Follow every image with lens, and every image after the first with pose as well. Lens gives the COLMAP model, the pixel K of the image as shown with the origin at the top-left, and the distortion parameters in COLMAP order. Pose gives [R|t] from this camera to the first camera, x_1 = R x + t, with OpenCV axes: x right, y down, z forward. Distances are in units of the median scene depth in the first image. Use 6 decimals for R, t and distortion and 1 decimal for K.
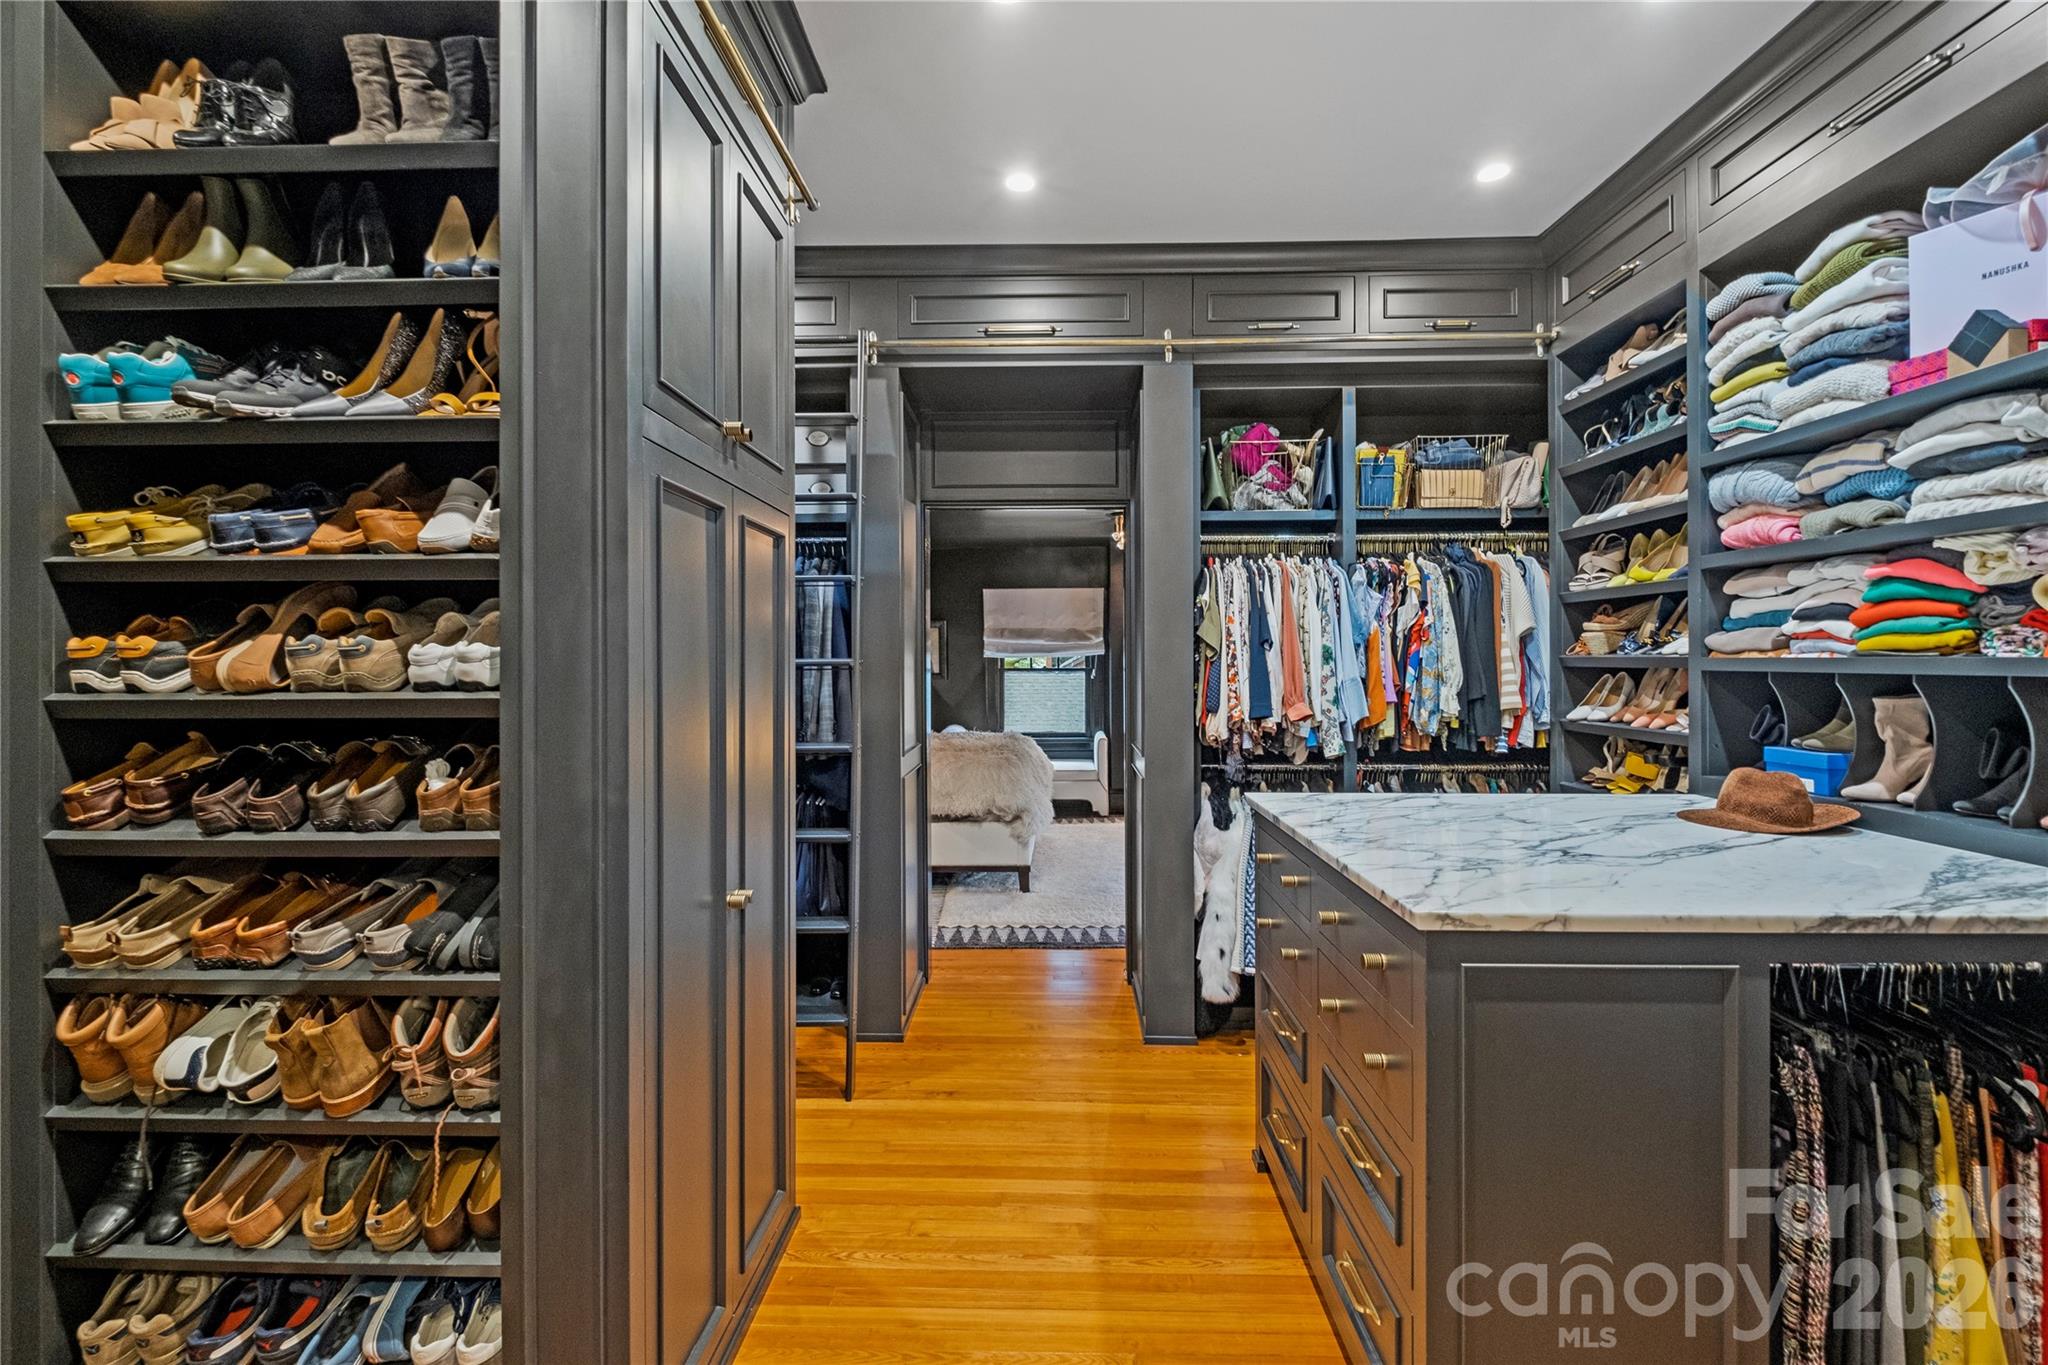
lens RADIAL K [[895.2, 0, 1018.0], [0, 895.2, 662.1], [0, 0, 1]] dist [-0.003105, -0.002518]
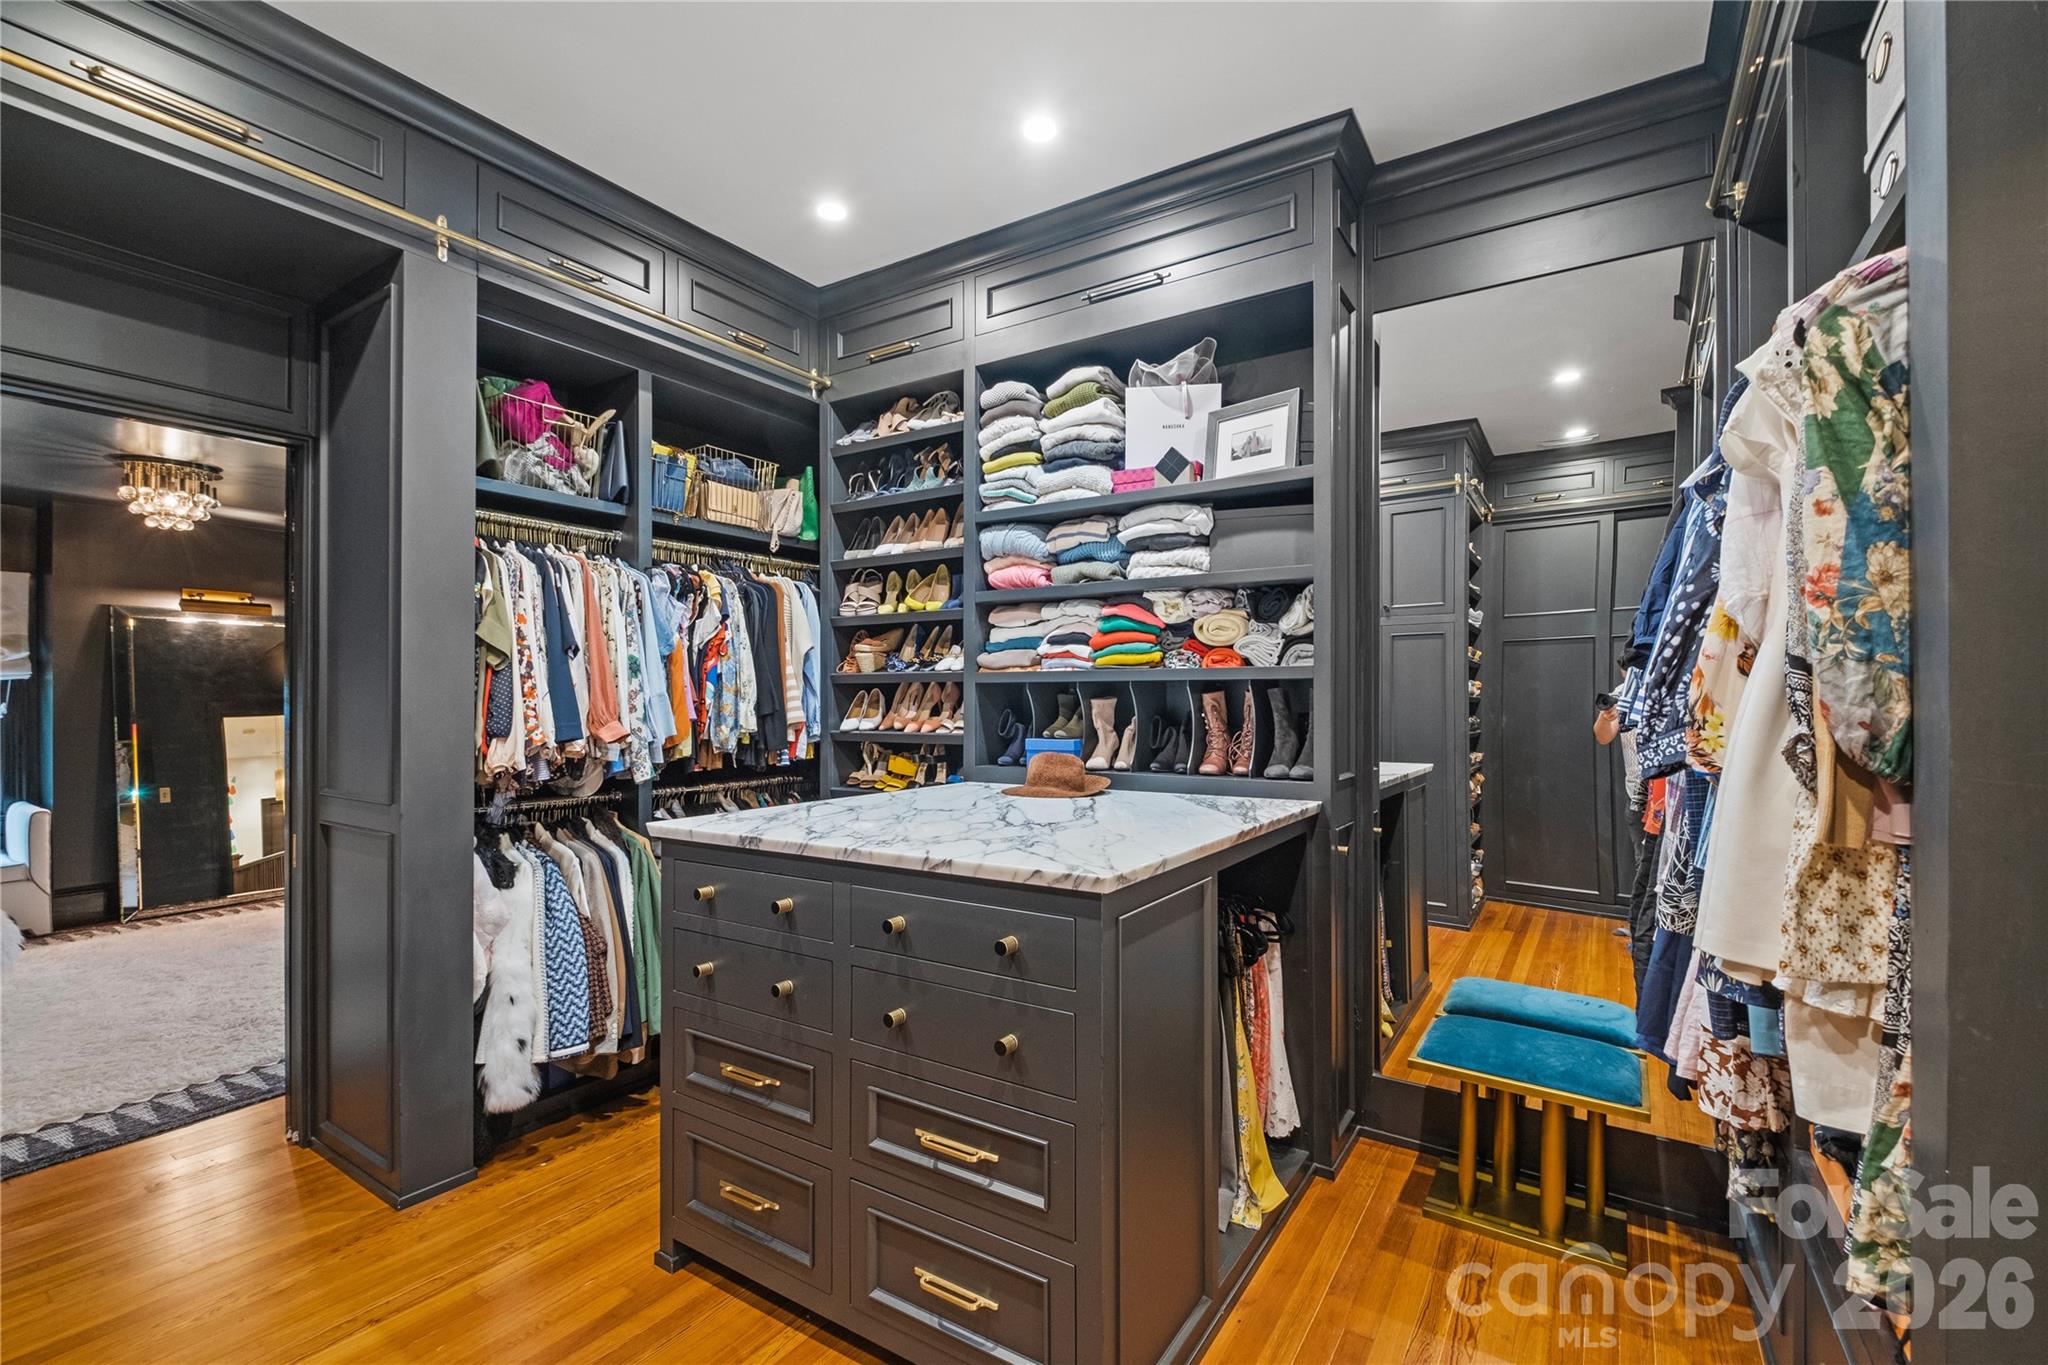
lens RADIAL K [[895.2, 0, 1026.2], [0, 895.2, 699.8], [0, 0, 1]] dist [-0.003105, -0.002518]
pose [[0.510832, 0.001439, 0.859679, -0.222462], [0.002834, 0.999990, -0.003358, 0.029429], [-0.859676, 0.004152, 0.510823, 0.224935]]
